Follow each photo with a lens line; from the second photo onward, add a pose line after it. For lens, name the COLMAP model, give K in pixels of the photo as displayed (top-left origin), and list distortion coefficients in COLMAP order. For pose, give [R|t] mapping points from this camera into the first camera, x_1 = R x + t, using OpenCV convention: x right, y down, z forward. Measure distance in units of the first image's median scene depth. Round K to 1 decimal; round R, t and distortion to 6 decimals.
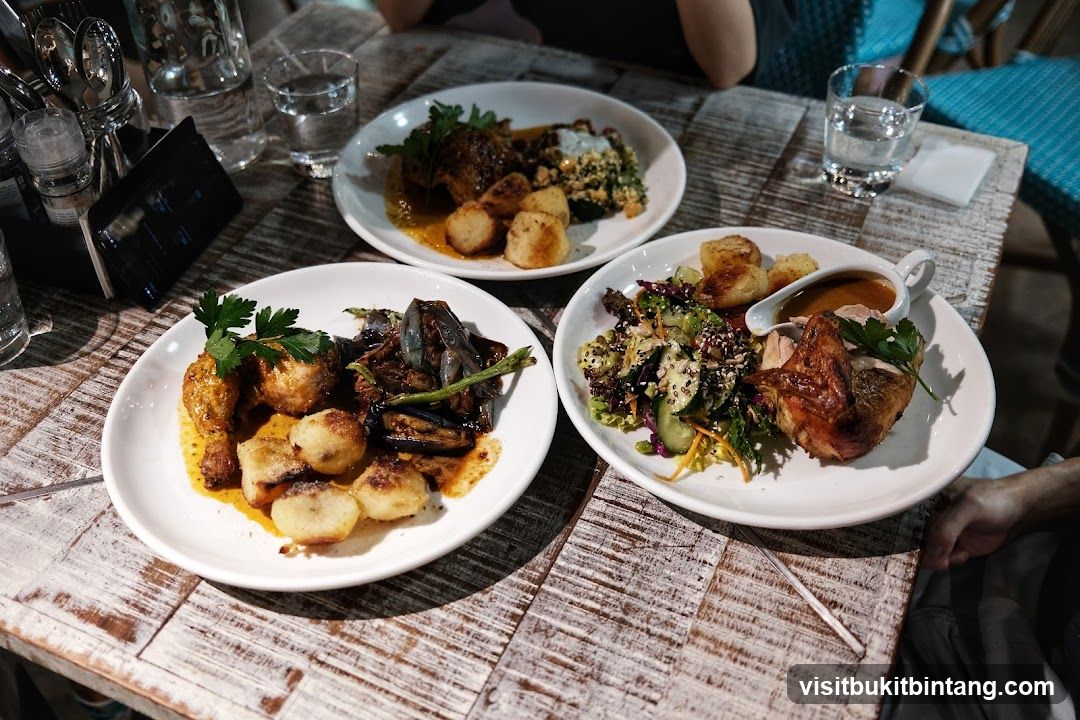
lens RADIAL K [[1127.3, 0, 540.0], [0, 1127.3, 360.0], [0, 0, 1]] dist [-0.075126, 0.186358]
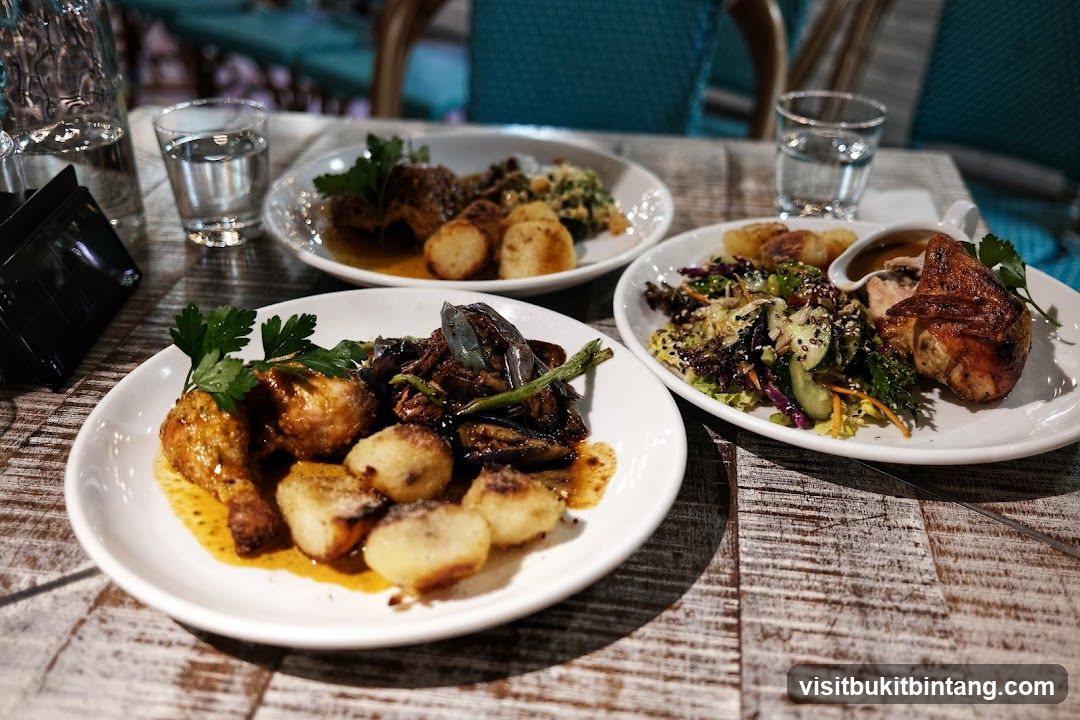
lens RADIAL K [[1127.3, 0, 540.0], [0, 1127.3, 360.0], [0, 0, 1]] dist [-0.075126, 0.186358]
pose [[0.954379, -0.121834, 0.272611, -0.303302], [0.179769, 0.963414, -0.198788, 0.174028], [-0.238418, 0.238726, 0.941364, 0.280185]]
